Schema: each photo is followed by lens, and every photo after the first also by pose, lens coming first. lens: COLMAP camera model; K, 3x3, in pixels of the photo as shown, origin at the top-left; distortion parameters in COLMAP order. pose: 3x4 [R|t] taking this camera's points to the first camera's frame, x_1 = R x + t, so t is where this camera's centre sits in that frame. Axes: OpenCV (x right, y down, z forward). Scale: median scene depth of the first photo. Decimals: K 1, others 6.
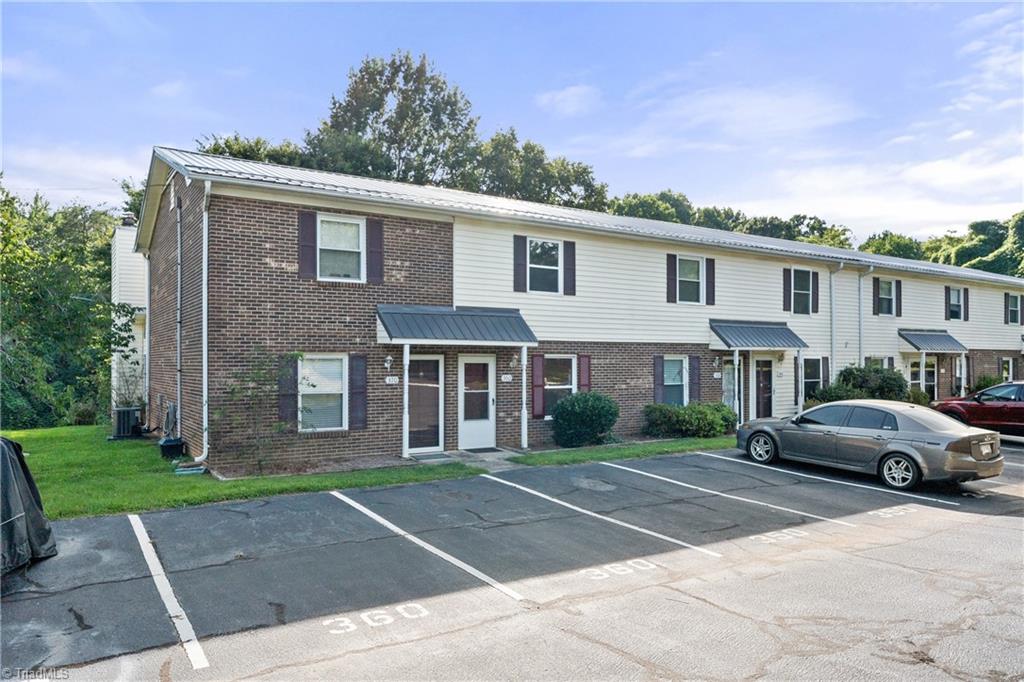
lens RADIAL K [[700.5, 0, 512.0], [0, 700.5, 341.0], [0, 0, 1]] dist [-0.002004, -0.000252]
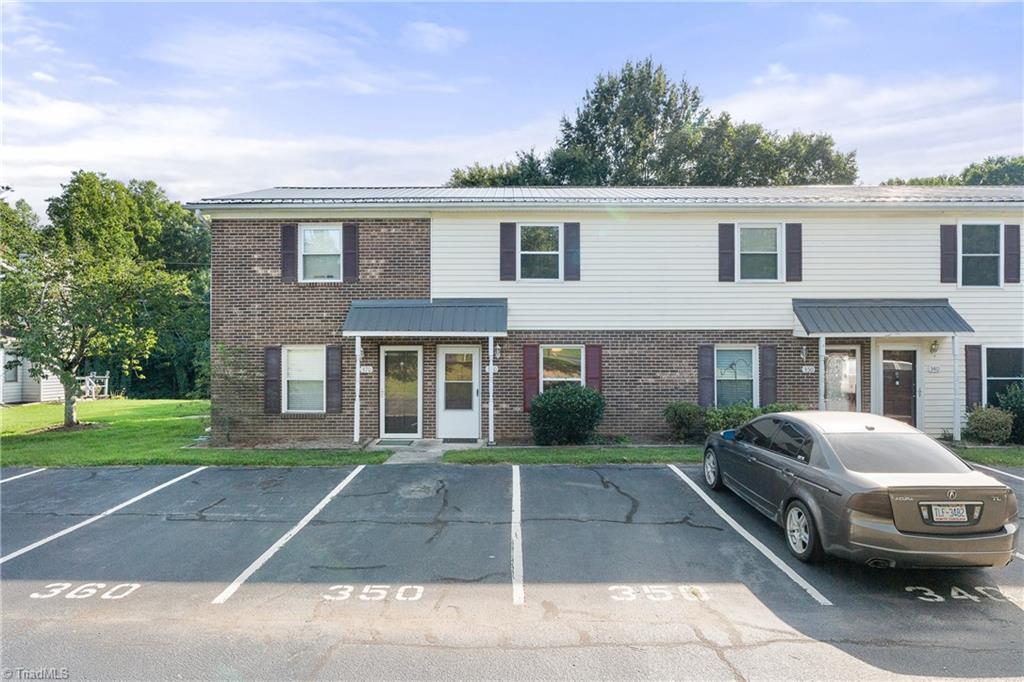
lens RADIAL K [[598.4, 0, 511.1], [0, 598.4, 328.9], [0, 0, 1]] dist [-0.001135, 0.001026]
pose [[0.836964, -0.020707, -0.546867, 0.484283], [0.016739, 0.999785, -0.012238, 0.007503], [0.547003, 0.001088, 0.837130, 0.316599]]
